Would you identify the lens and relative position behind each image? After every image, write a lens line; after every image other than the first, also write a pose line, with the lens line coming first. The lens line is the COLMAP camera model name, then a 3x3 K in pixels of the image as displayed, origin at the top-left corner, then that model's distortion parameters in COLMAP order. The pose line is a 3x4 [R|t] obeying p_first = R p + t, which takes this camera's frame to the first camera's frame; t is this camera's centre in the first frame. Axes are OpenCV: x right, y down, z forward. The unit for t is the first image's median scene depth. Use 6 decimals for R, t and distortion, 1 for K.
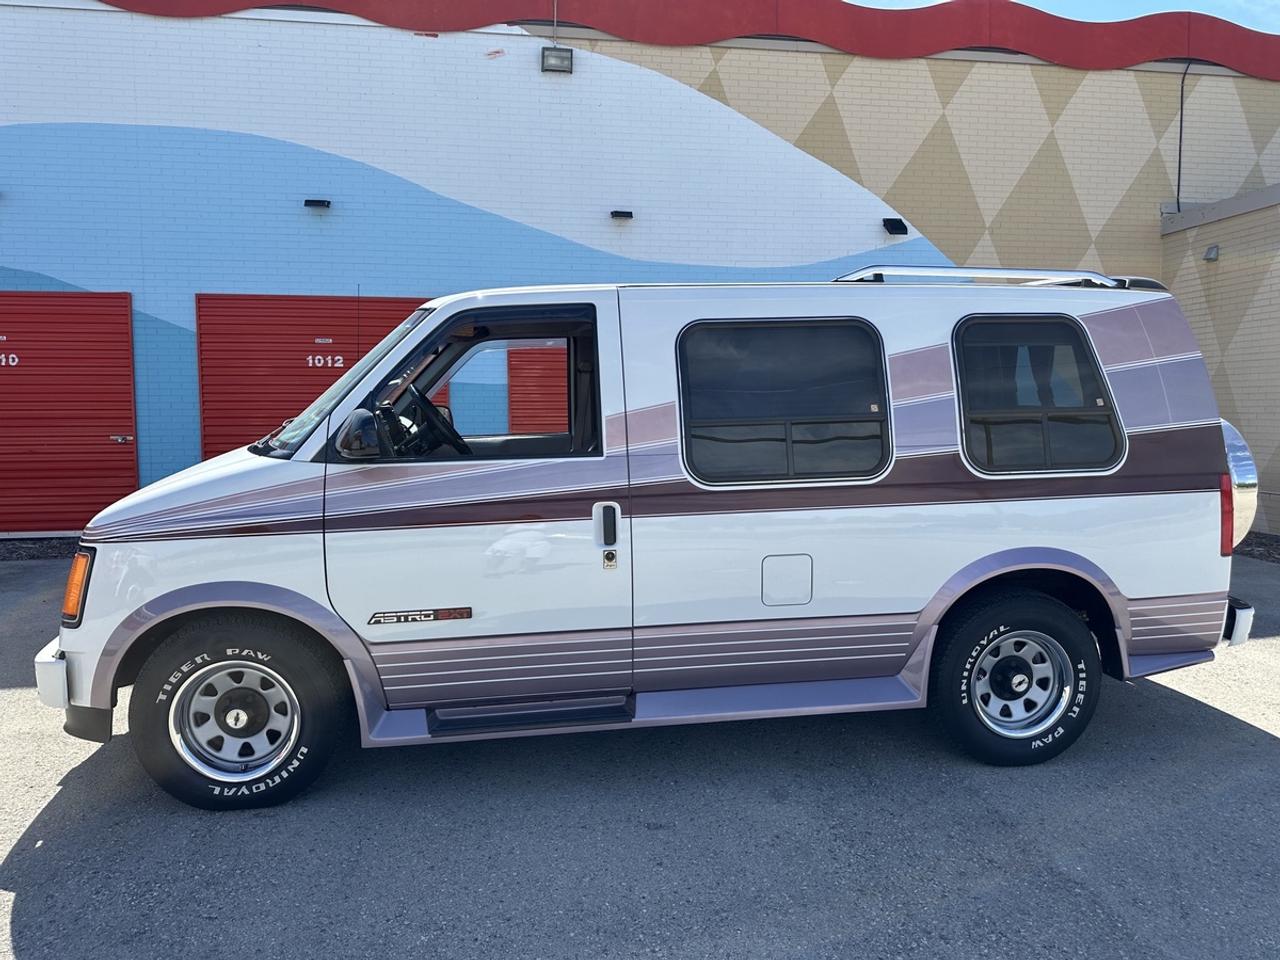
lens RADIAL K [[912.4, 0, 640.0], [0, 912.4, 480.0], [0, 0, 1]] dist [0.027251, -0.041967]
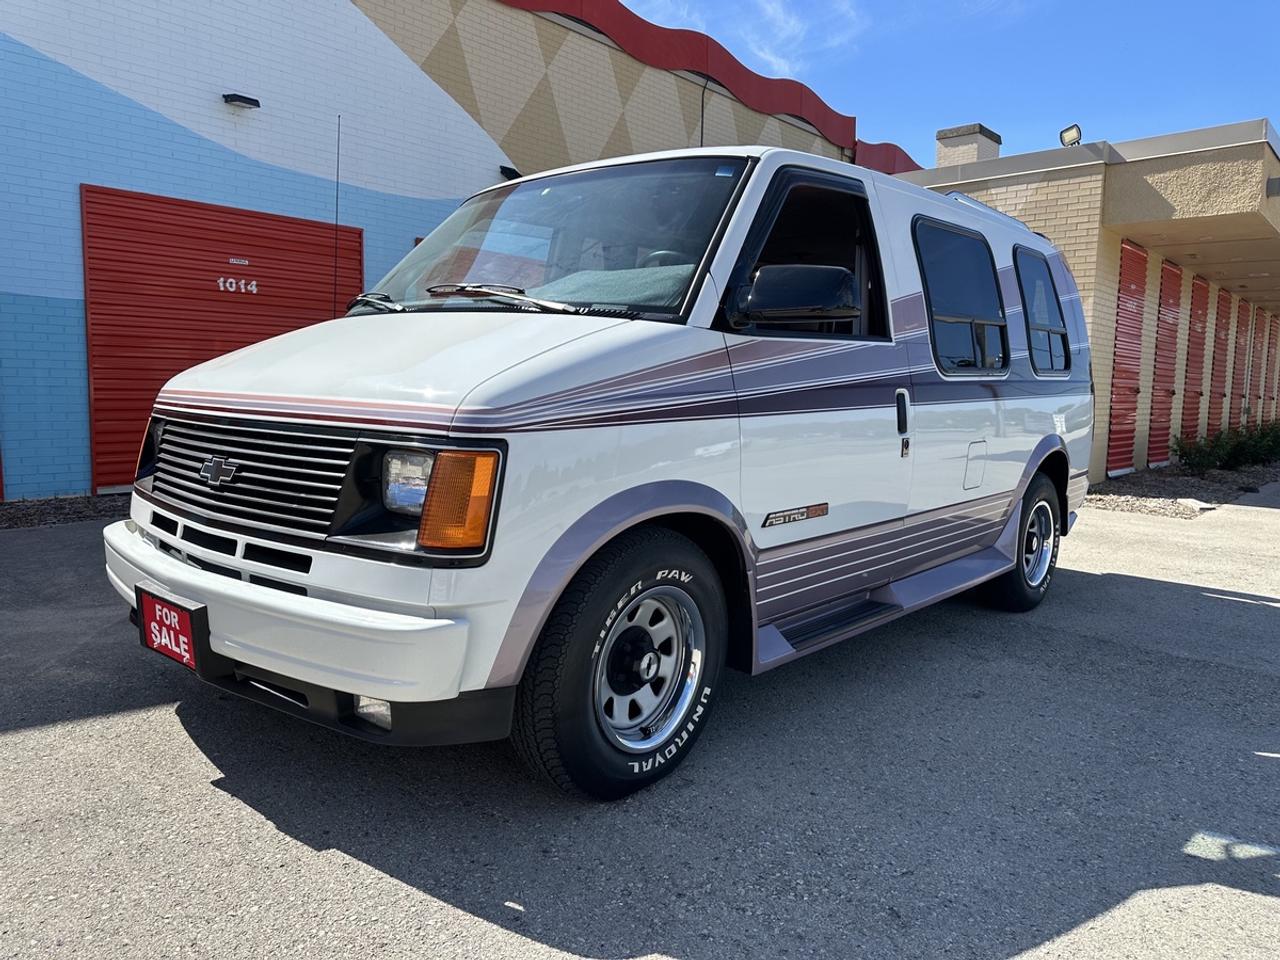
lens RADIAL K [[911.3, 0, 638.0], [0, 911.3, 478.2], [0, 0, 1]] dist [0.056396, -0.082275]
pose [[0.763163, -0.041579, 0.644867, -0.296650], [0.023945, 0.999062, 0.036079, 0.025580], [-0.645762, -0.012093, 0.763443, 0.140276]]
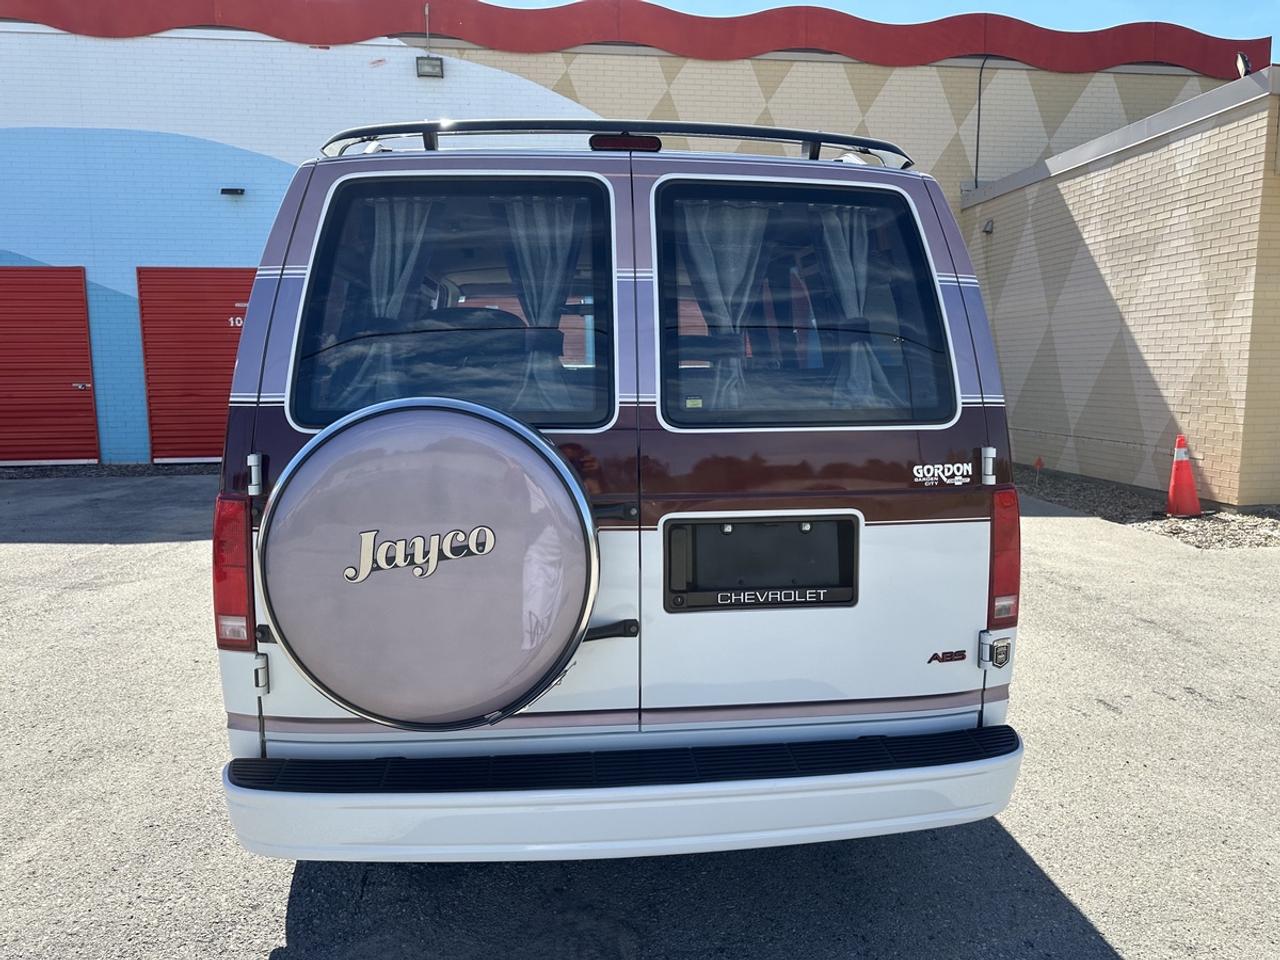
lens RADIAL K [[905.7, 0, 640.0], [0, 905.7, 480.0], [0, 0, 1]] dist [0.005802, -0.018171]
pose [[0.999714, 0.000011, -0.023919, 0.208909], [0.001209, 0.998697, 0.051010, 0.018495], [0.023888, -0.051024, 0.998412, -0.196329]]
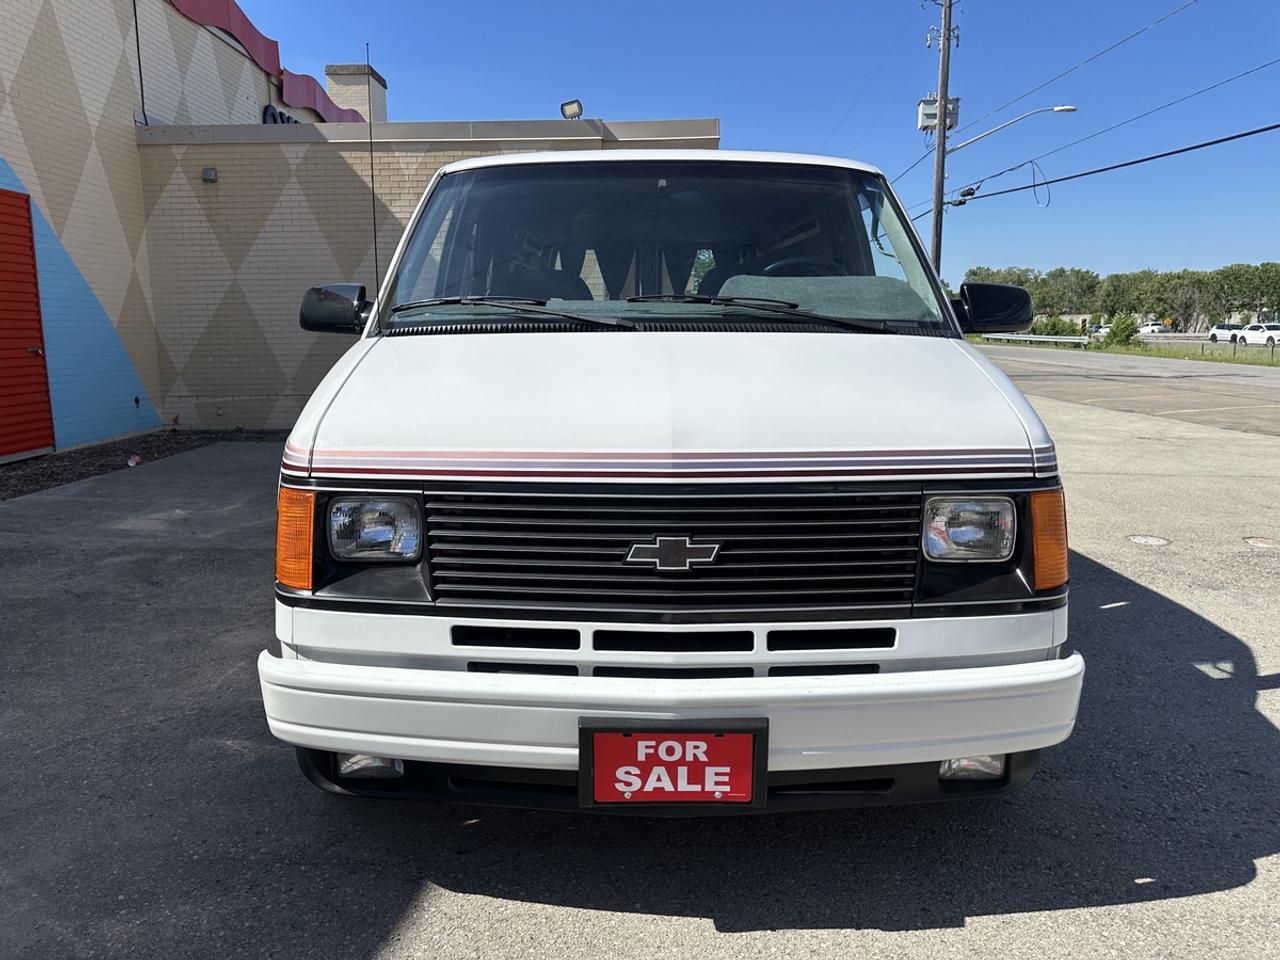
lens RADIAL K [[911.3, 0, 638.0], [0, 911.3, 478.2], [0, 0, 1]] dist [0.056396, -0.082275]
pose [[0.139957, -0.155390, 0.977888, -0.410065], [0.083852, 0.985921, 0.144666, -0.014048], [-0.986601, 0.061751, 0.151017, 0.380713]]
